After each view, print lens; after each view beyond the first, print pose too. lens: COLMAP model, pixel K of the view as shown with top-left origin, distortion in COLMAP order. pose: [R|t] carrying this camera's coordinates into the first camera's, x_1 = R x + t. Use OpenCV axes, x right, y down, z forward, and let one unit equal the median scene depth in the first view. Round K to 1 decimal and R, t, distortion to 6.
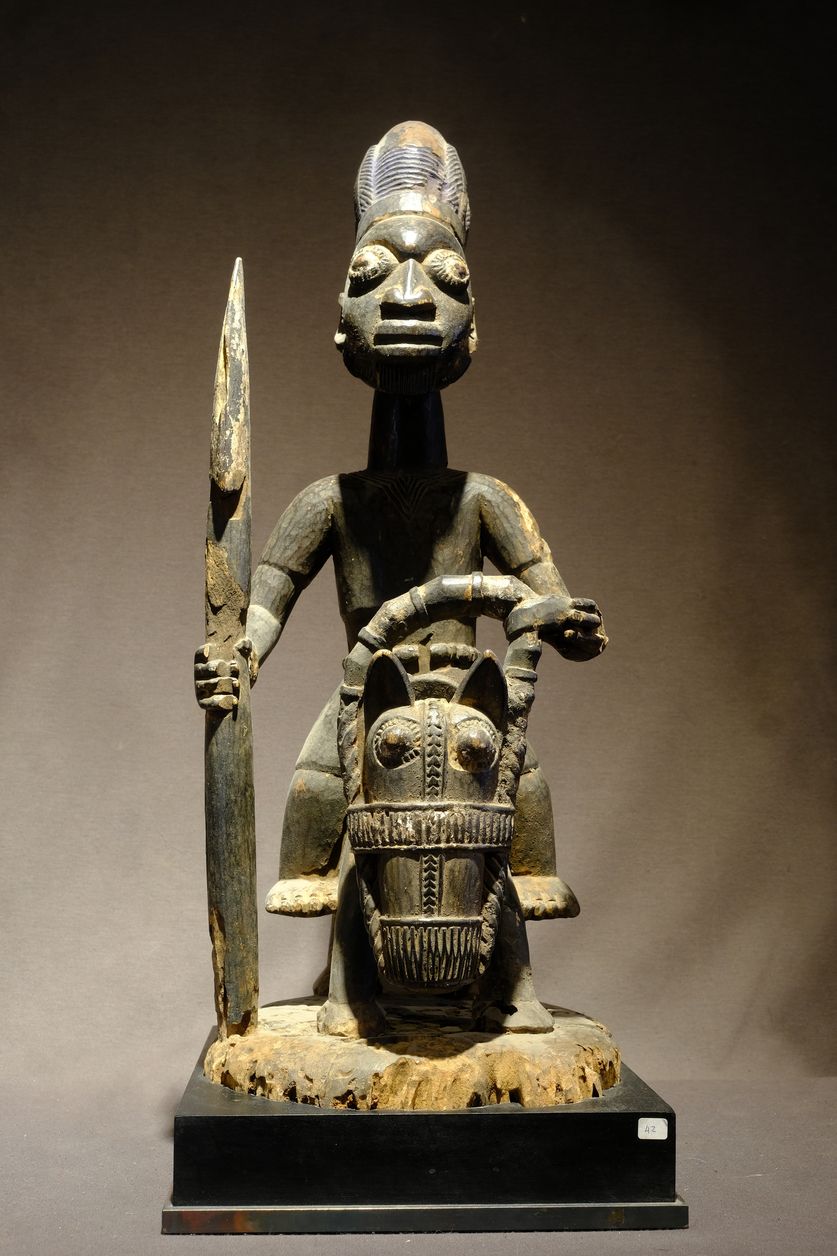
lens RADIAL K [[1569.5, 0, 418.5], [0, 1569.5, 628.0], [0, 0, 1]] dist [-0.102492, 0.474882]
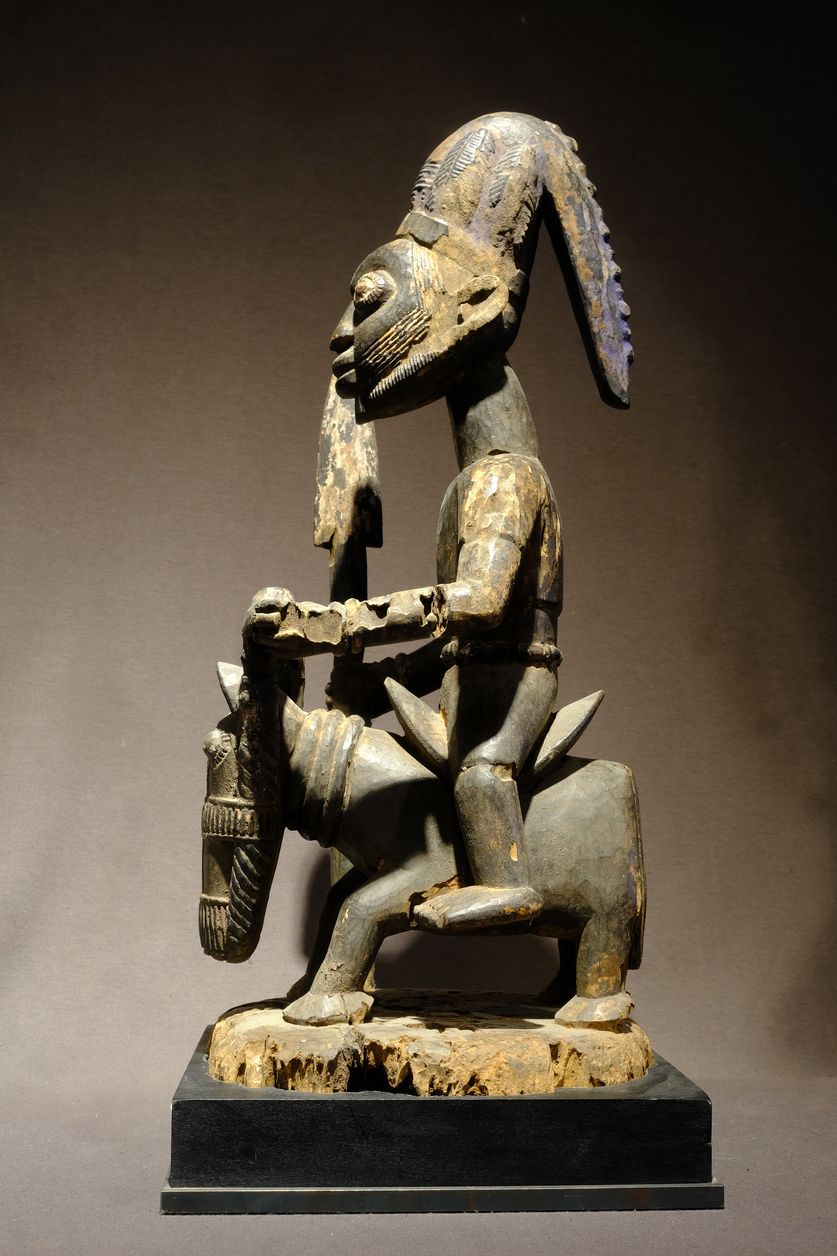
lens RADIAL K [[1569.5, 0, 418.5], [0, 1569.5, 628.0], [0, 0, 1]] dist [-0.102492, 0.474882]
pose [[0.002768, -0.105827, -0.994381, 1.131981], [0.086483, 0.990684, -0.105193, 0.116797], [0.996249, -0.085706, 0.011895, 1.093929]]
